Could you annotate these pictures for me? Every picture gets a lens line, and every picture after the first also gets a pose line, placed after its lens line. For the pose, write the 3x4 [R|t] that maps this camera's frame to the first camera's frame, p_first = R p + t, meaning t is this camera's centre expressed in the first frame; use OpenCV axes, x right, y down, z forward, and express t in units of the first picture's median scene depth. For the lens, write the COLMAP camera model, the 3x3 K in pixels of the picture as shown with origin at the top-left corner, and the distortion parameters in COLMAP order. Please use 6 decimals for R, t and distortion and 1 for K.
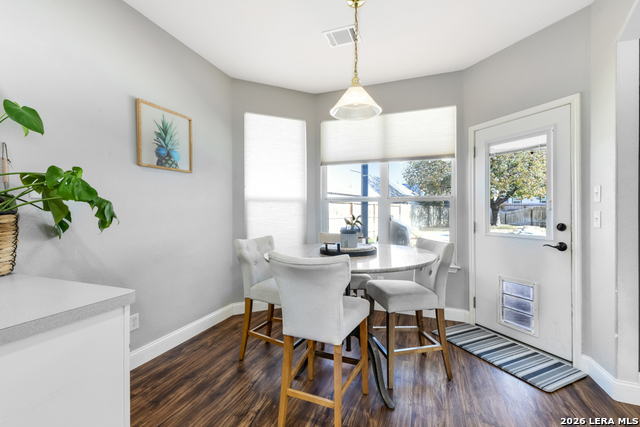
lens RADIAL K [[276.0, 0, 321.2], [0, 276.0, 210.4], [0, 0, 1]] dist [0.007617, -0.000518]
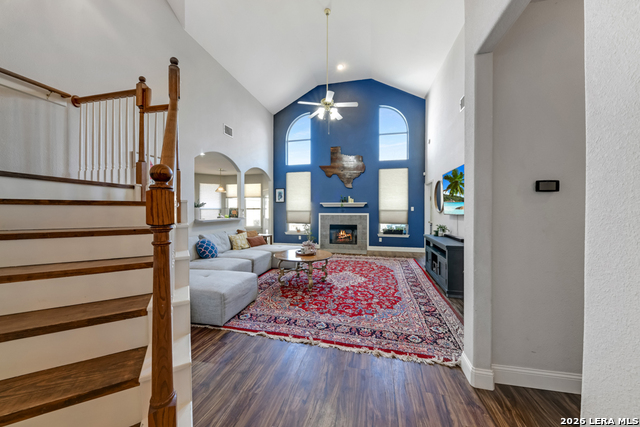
lens RADIAL K [[223.1, 0, 324.7], [0, 223.1, 205.7], [0, 0, 1]] dist [0.004977, -0.003550]
pose [[0.990376, 0.001153, 0.138400, 0.924795], [0.001981, 0.999745, -0.022502, -0.017696], [-0.138391, 0.022559, 0.990121, -2.047701]]
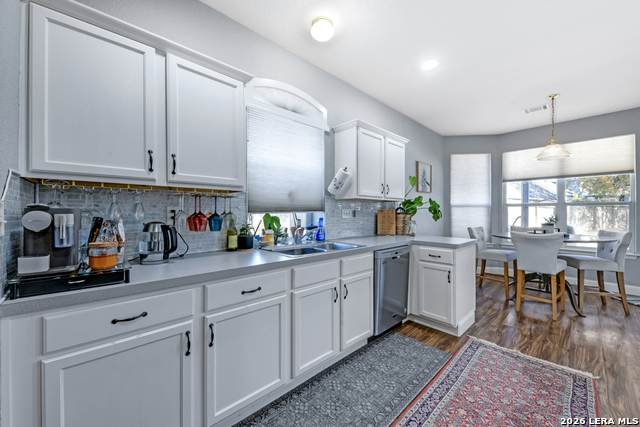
lens RADIAL K [[243.4, 0, 321.9], [0, 243.4, 212.3], [0, 0, 1]] dist [0.010847, -0.004997]
pose [[0.894446, -0.001428, -0.447174, -0.340851], [0.001235, 0.999999, -0.000723, -0.001964], [0.447174, 0.000095, 0.894447, -0.737736]]
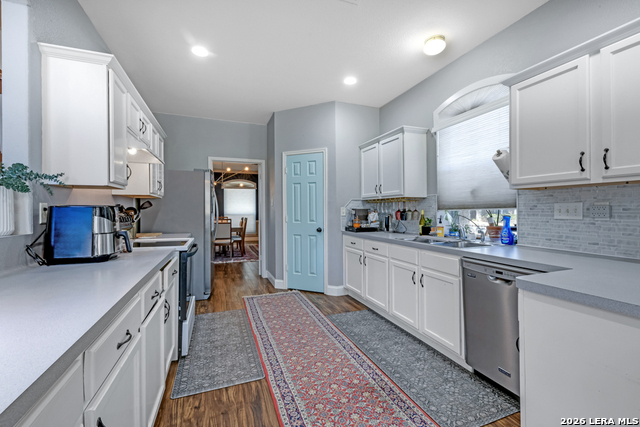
lens RADIAL K [[276.0, 0, 323.8], [0, 276.0, 209.7], [0, 0, 1]] dist [0.007617, -0.000518]
pose [[-0.745973, -0.004421, -0.665962, 0.176599], [-0.000446, 0.999981, -0.006139, 0.003904], [0.665976, -0.004282, -0.745961, 0.261439]]
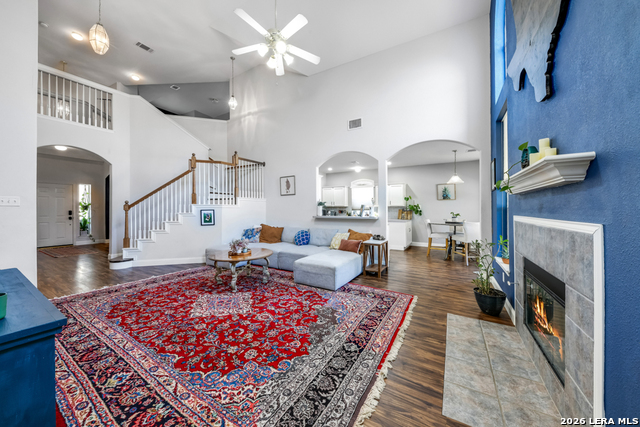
lens RADIAL K [[223.1, 0, 322.8], [0, 223.1, 207.7], [0, 0, 1]] dist [0.004977, -0.003550]
pose [[-0.171402, -0.008747, -0.985162, 2.122692], [-0.000952, 0.999962, -0.008713, -0.010770], [0.985201, -0.000556, -0.171403, -0.098776]]
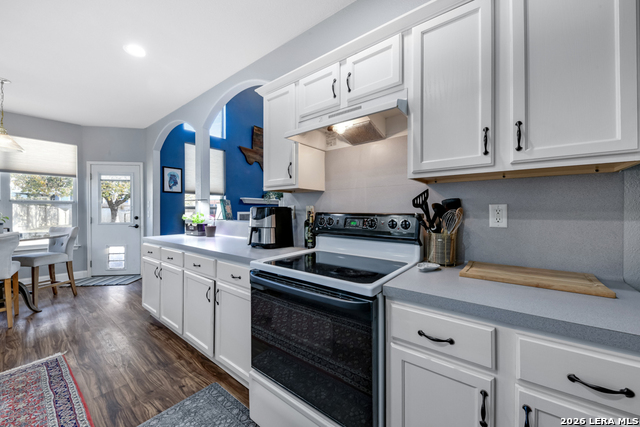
lens RADIAL K [[243.4, 0, 323.5], [0, 243.4, 211.4], [0, 0, 1]] dist [0.010847, -0.004997]
pose [[0.302927, -0.003575, 0.953007, -0.444881], [-0.000092, 0.999993, 0.003780, -0.001100], [-0.953014, -0.001233, 0.302924, -0.812622]]
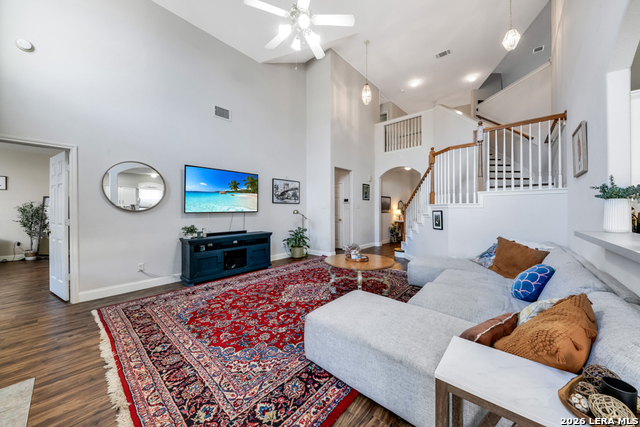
lens RADIAL K [[223.1, 0, 323.3], [0, 223.1, 210.2], [0, 0, 1]] dist [0.004977, -0.003550]
pose [[-0.937407, -0.006543, 0.348173, 0.768847], [-0.004827, 0.999972, 0.005795, -0.016443], [-0.348201, 0.003752, -0.937412, 0.325492]]
